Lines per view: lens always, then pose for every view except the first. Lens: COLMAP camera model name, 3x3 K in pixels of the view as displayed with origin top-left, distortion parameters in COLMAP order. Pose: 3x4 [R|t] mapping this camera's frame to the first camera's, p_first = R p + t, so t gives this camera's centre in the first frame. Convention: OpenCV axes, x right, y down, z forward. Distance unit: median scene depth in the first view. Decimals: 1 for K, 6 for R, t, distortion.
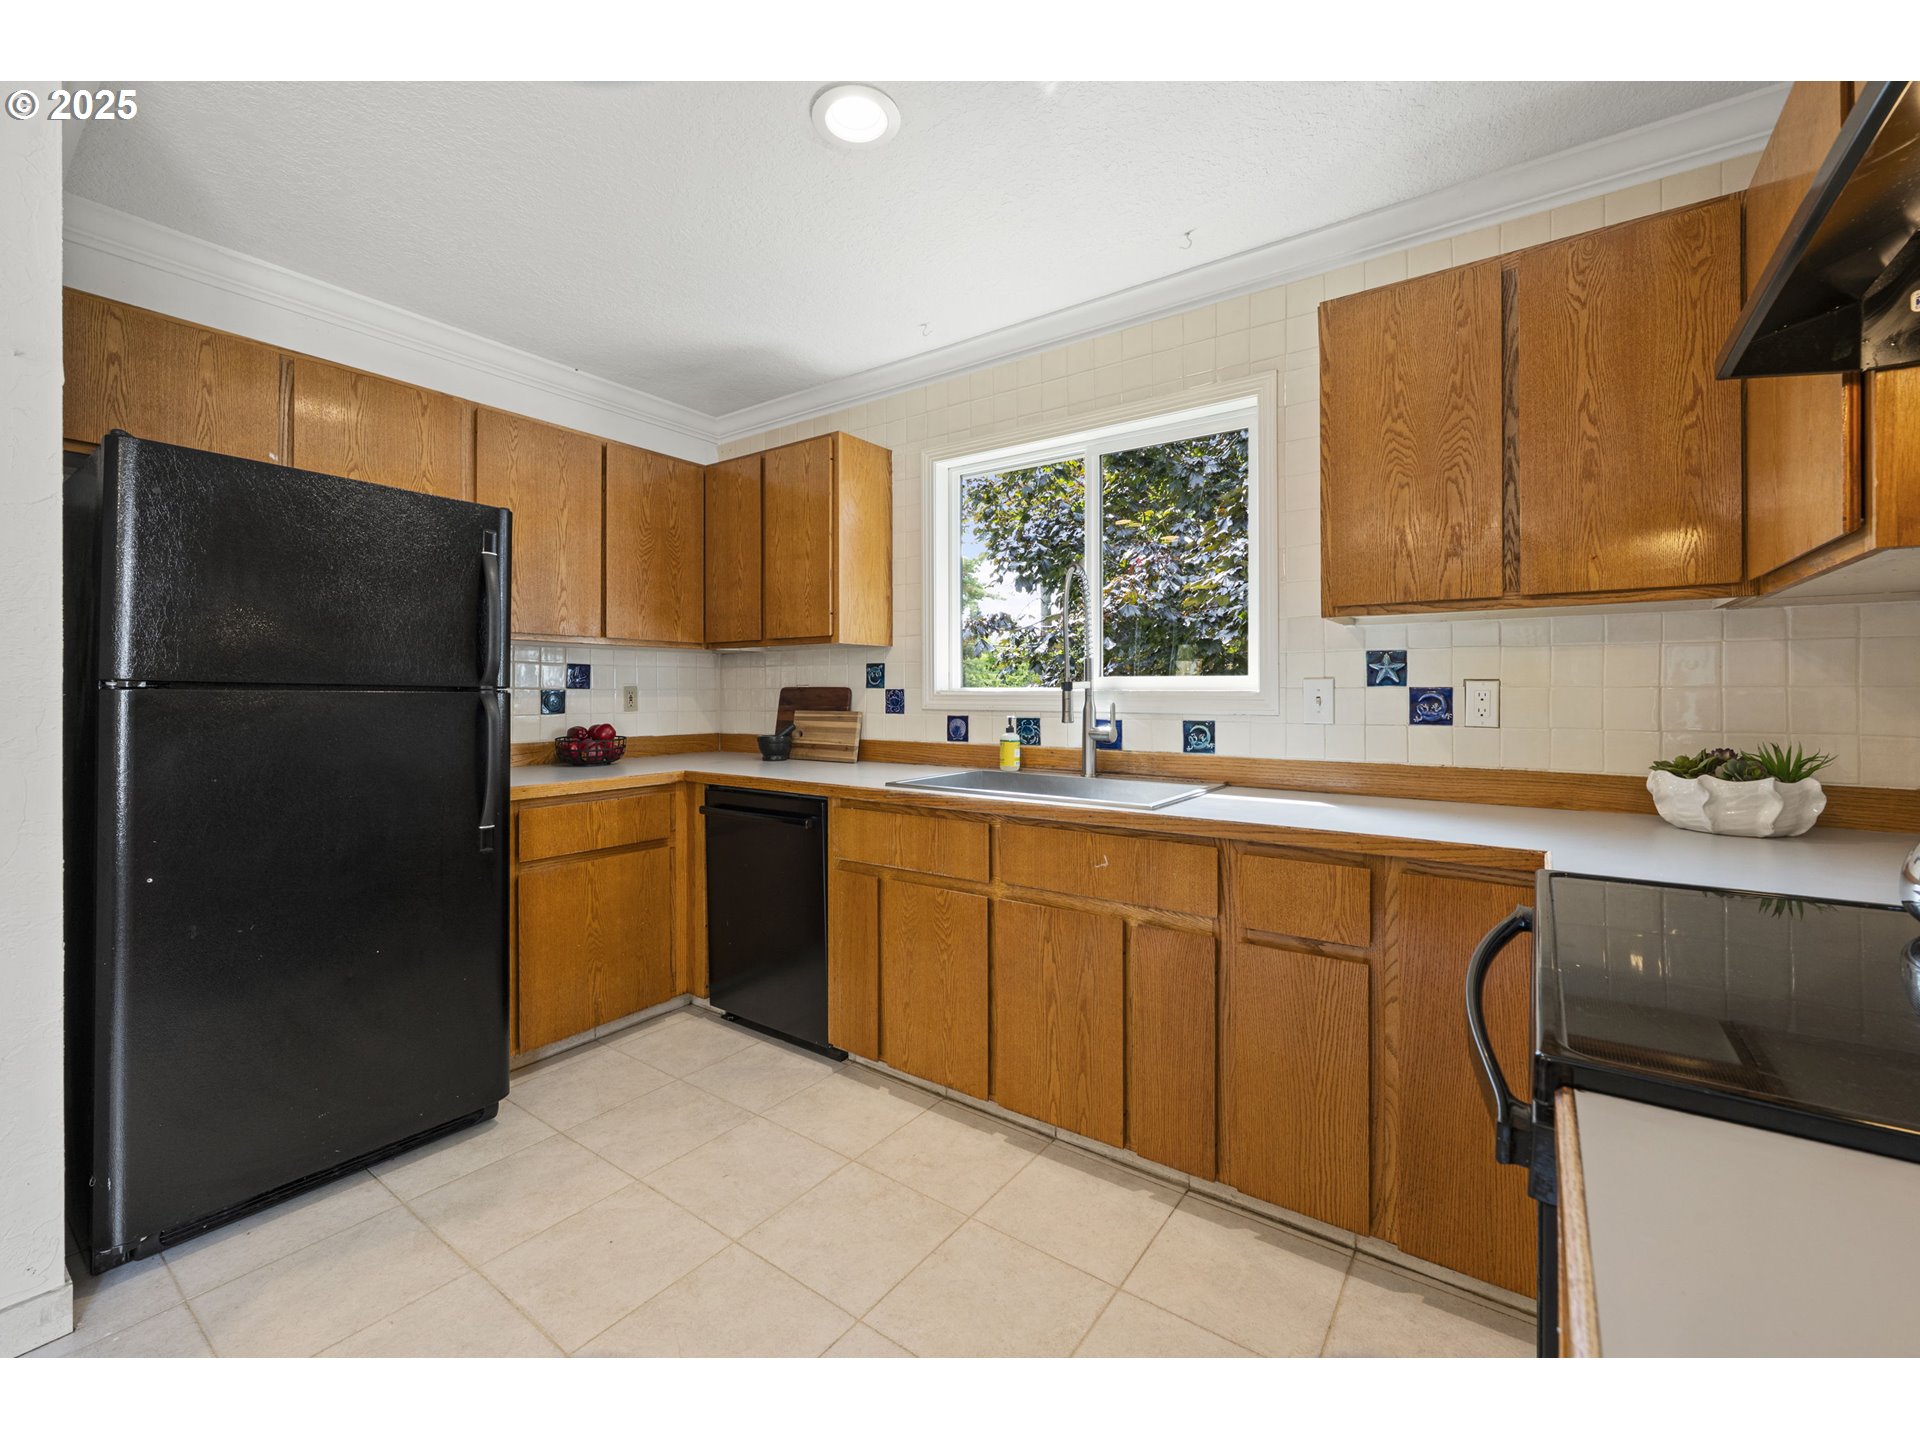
lens RADIAL K [[788.9, 0, 962.3], [0, 788.9, 689.4], [0, 0, 1]] dist [0.000533, -0.000571]
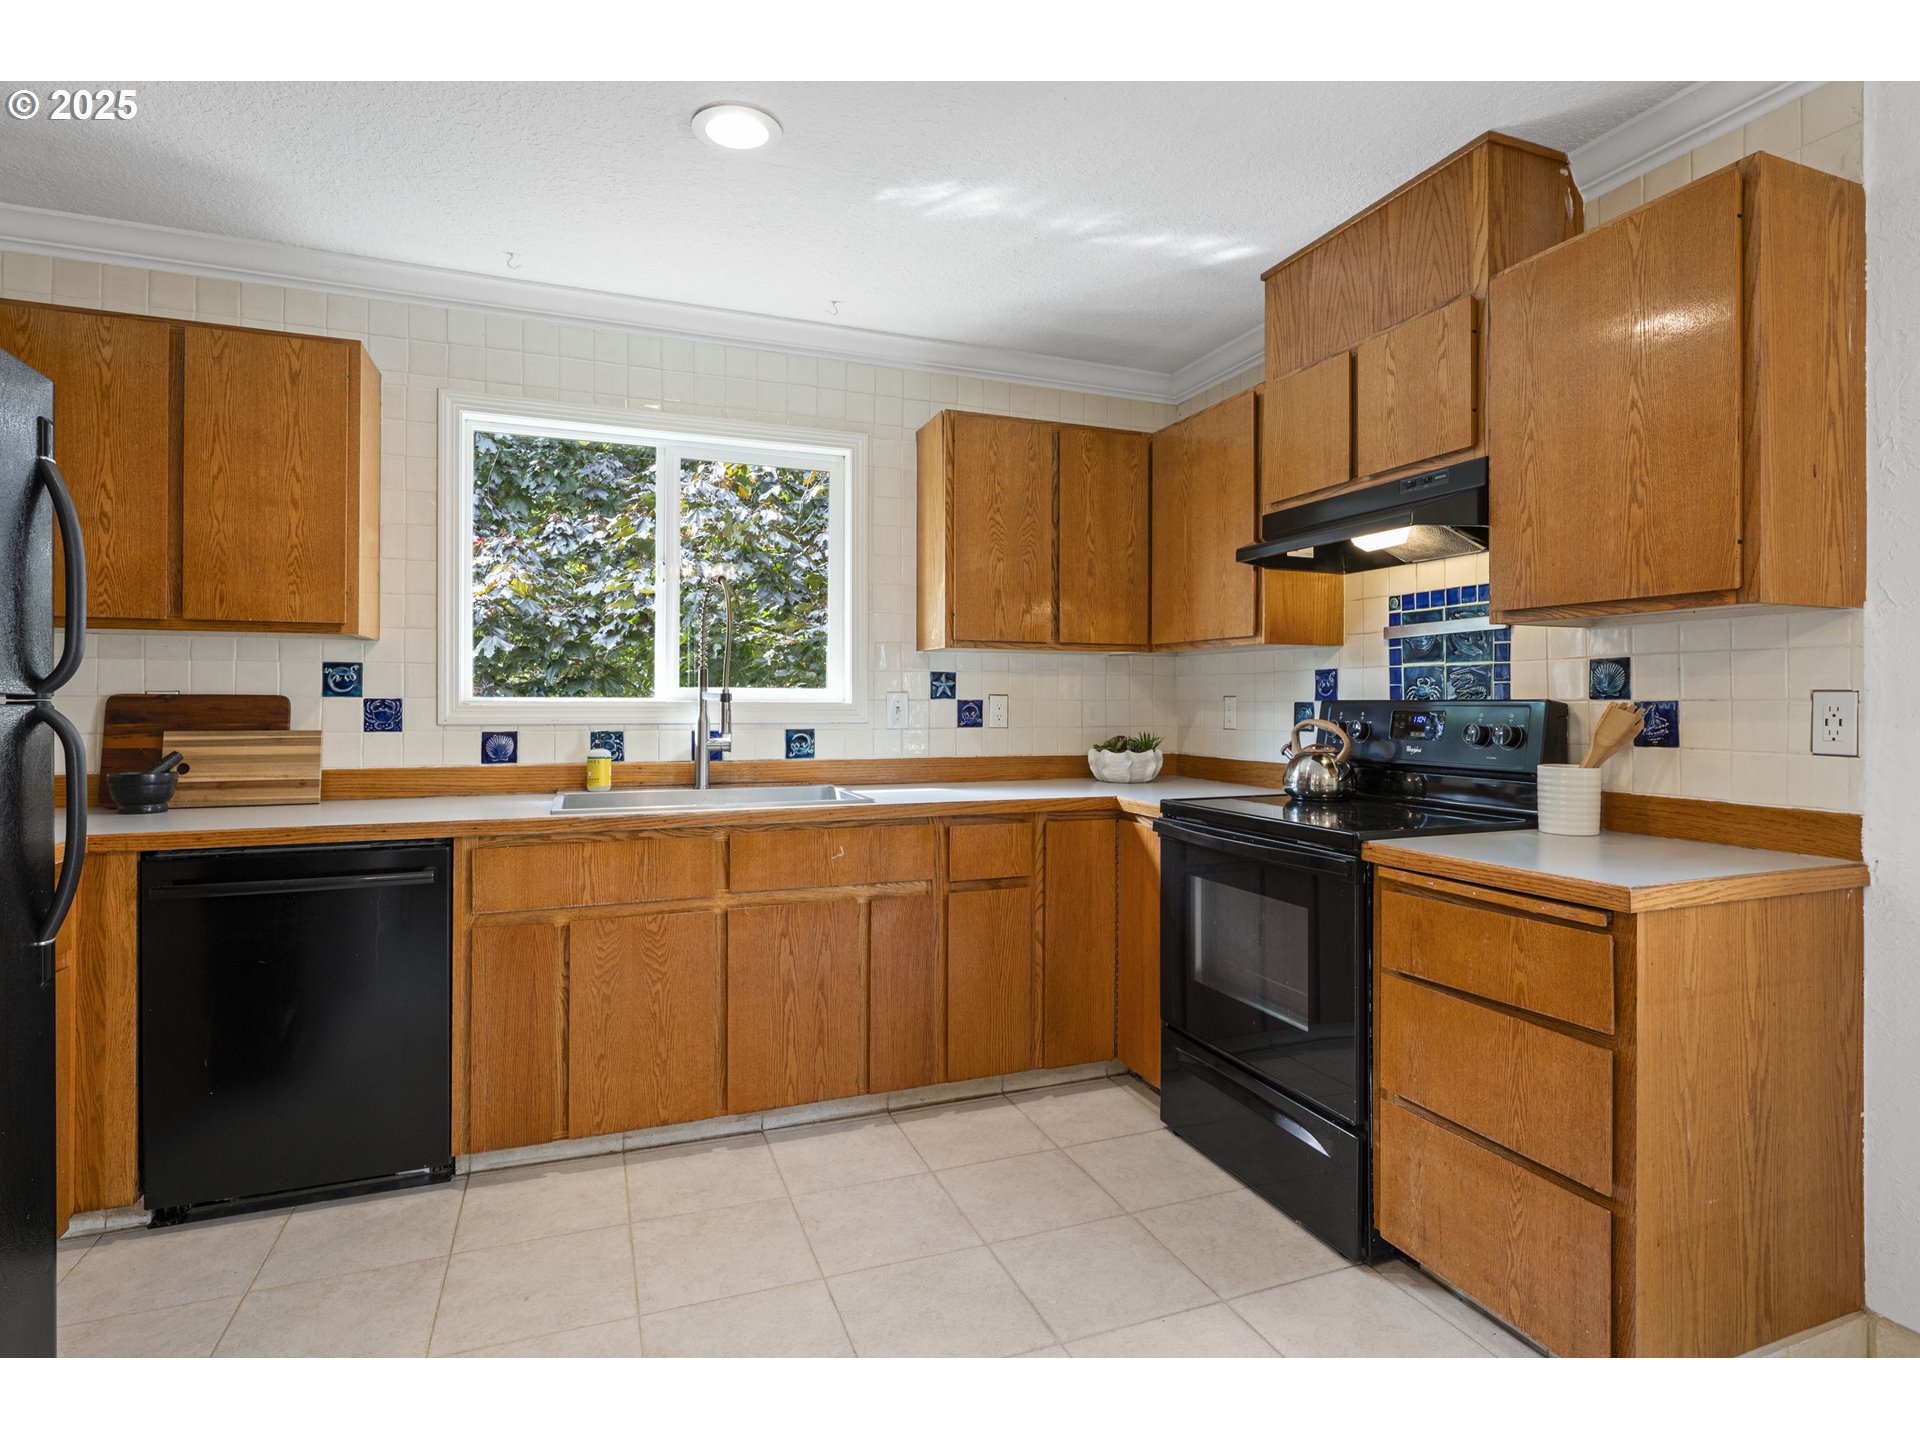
lens RADIAL K [[990.3, 0, 952.0], [0, 990.3, 690.8], [0, 0, 1]] dist [0.000193, -0.000991]
pose [[0.554945, 0.010309, 0.831823, -0.839209], [-0.004744, 0.999946, -0.009228, -0.002322], [-0.831873, 0.001175, 0.554964, 0.063198]]
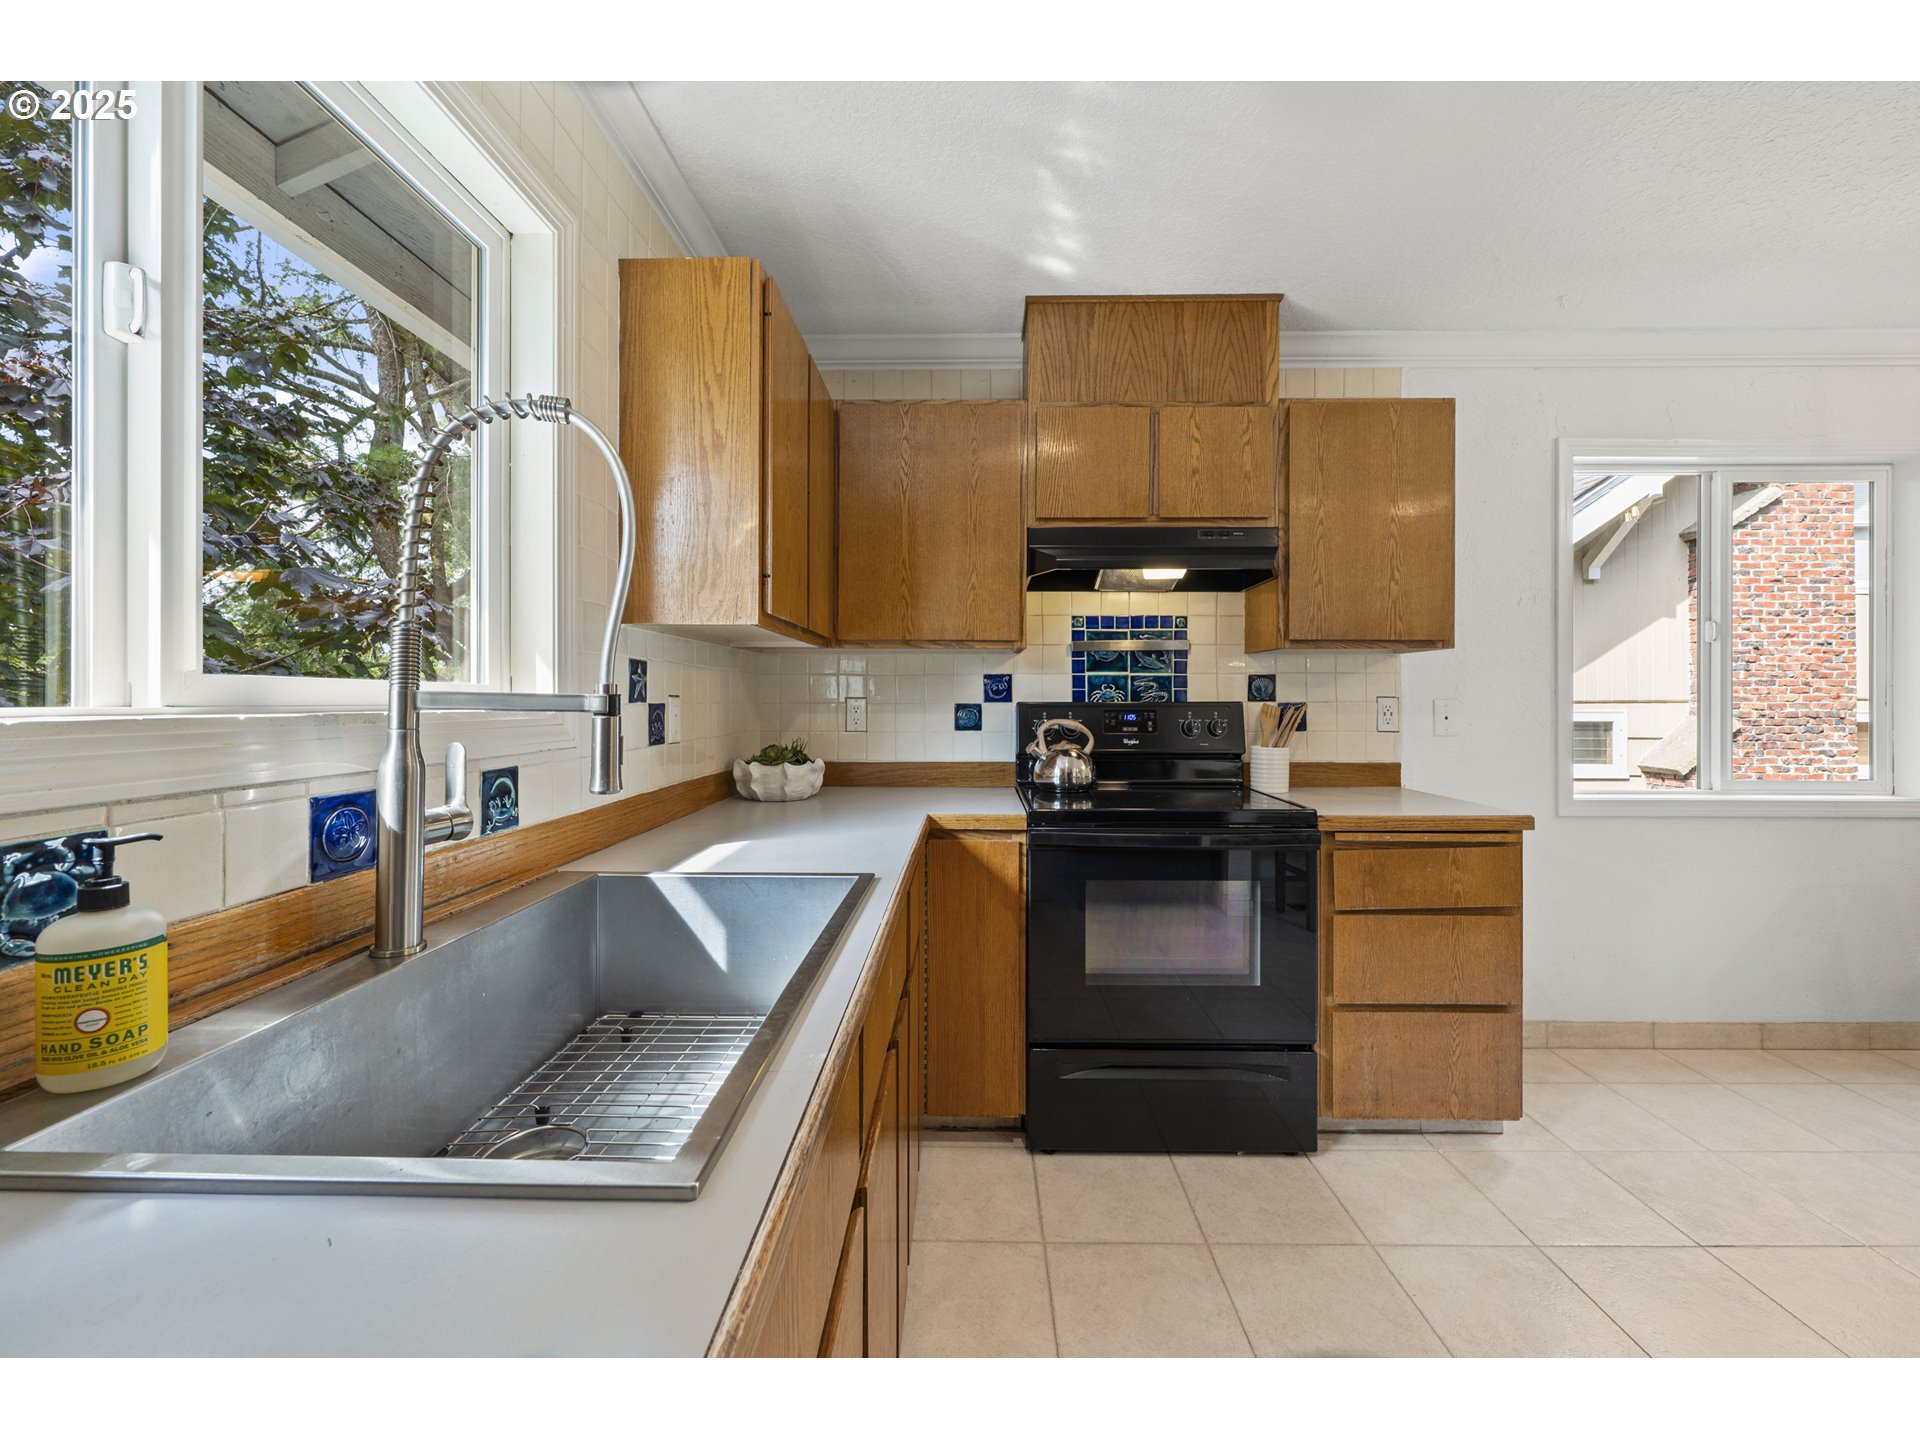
lens RADIAL K [[788.9, 0, 956.6], [0, 788.9, 695.6], [0, 0, 1]] dist [0.000533, -0.000571]
pose [[-0.575712, 0.002562, 0.817649, -0.342200], [-0.002760, 0.999983, -0.005076, -0.007913], [-0.817648, -0.005179, -0.575695, 1.204930]]
